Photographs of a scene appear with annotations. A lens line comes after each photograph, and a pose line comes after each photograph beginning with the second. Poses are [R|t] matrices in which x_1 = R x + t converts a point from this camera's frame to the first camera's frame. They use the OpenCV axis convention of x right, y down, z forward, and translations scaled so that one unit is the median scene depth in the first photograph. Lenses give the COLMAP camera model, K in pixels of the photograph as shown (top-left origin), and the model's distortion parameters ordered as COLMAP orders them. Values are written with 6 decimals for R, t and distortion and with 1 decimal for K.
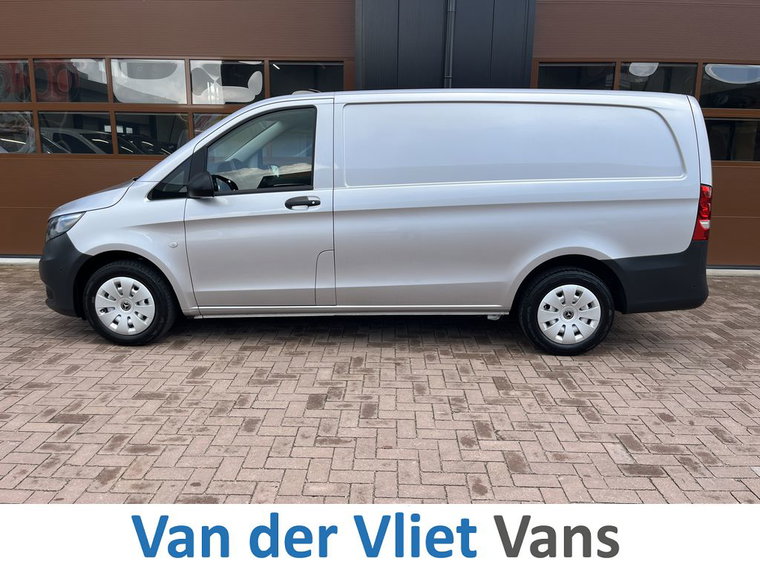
lens RADIAL K [[608.4, 0, 375.5], [0, 608.4, 283.2], [0, 0, 1]] dist [0.062051, -0.101436]
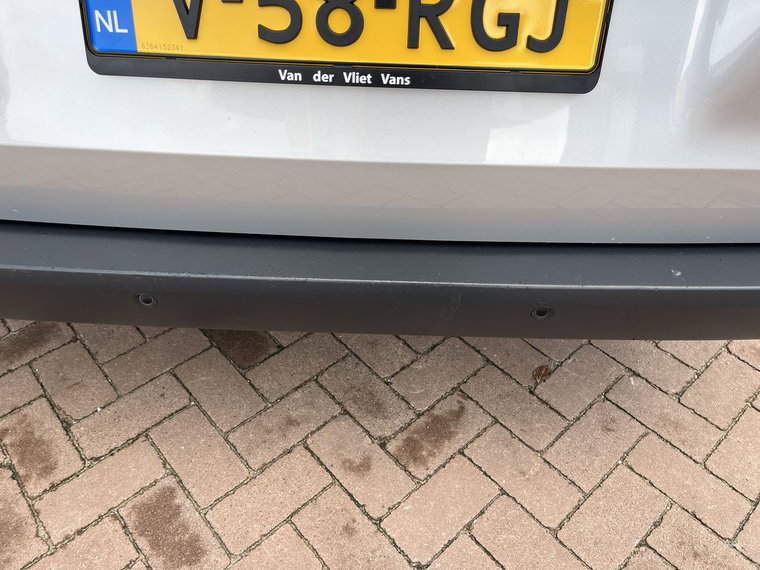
lens RADIAL K [[608.4, 0, 380.5], [0, 608.4, 288.2], [0, 0, 1]] dist [0.062051, -0.101436]
pose [[0.717118, -0.461615, 0.522162, -0.211632], [0.143848, 0.831110, 0.537182, -0.015179], [-0.681945, -0.310111, 0.662406, 0.696915]]
